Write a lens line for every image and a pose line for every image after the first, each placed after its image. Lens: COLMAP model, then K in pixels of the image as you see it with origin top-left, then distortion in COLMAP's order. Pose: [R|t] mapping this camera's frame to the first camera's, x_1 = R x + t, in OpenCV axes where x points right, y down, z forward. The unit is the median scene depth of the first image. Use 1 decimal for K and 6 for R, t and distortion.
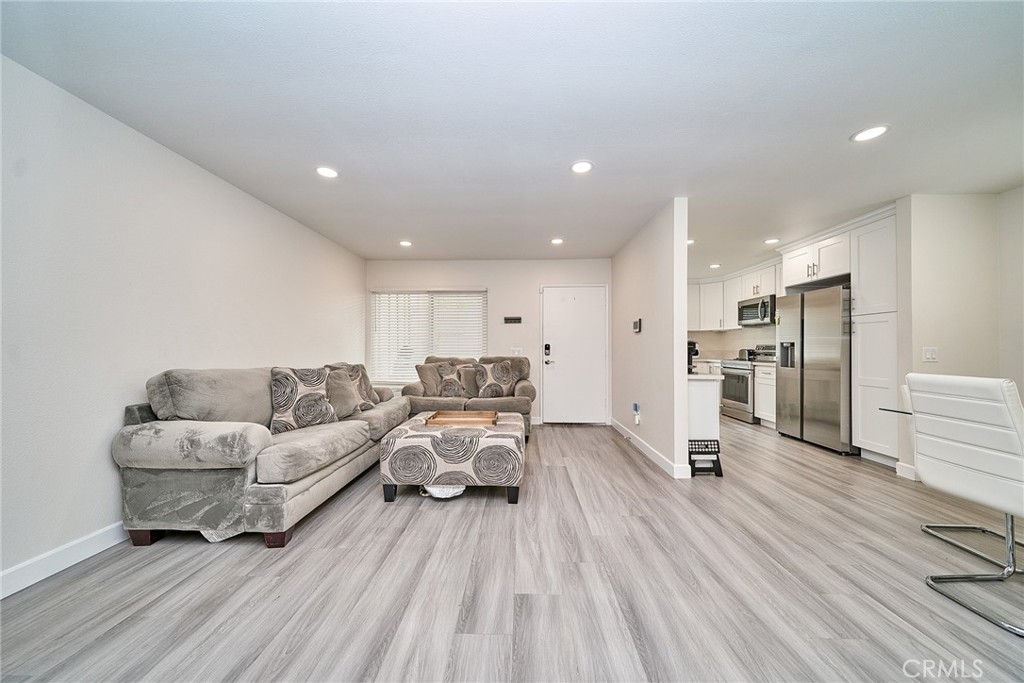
lens RADIAL K [[359.3, 0, 516.1], [0, 359.3, 347.1], [0, 0, 1]] dist [0.000588, 0.000011]
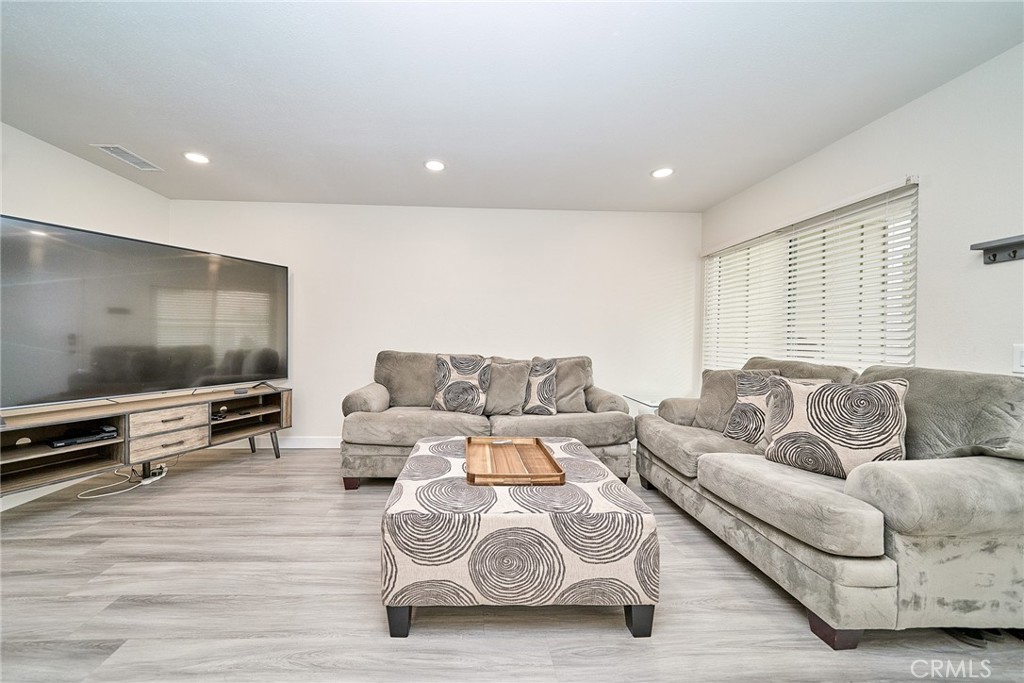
lens RADIAL K [[380.5, 0, 512.0], [0, 380.5, 341.5], [0, 0, 1]] dist [-0.000536, -0.000047]
pose [[0.051262, 0.010361, -0.998631, 0.559836], [-0.009145, 0.999909, 0.009905, 0.002299], [0.998643, 0.008625, 0.051353, 1.147324]]
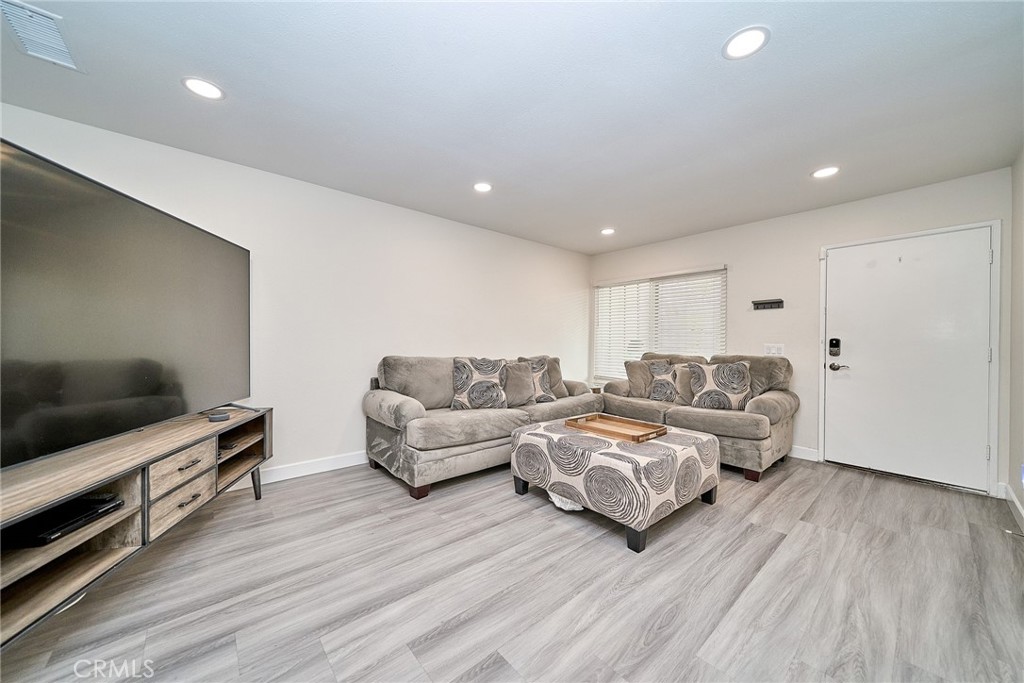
lens RADIAL K [[359.3, 0, 516.1], [0, 359.3, 347.1], [0, 0, 1]] dist [0.000588, 0.000011]
pose [[0.662845, 0.017128, -0.748561, 0.387393], [-0.006119, 0.999829, 0.017458, -0.001200], [0.748732, -0.006991, 0.662836, 0.322752]]
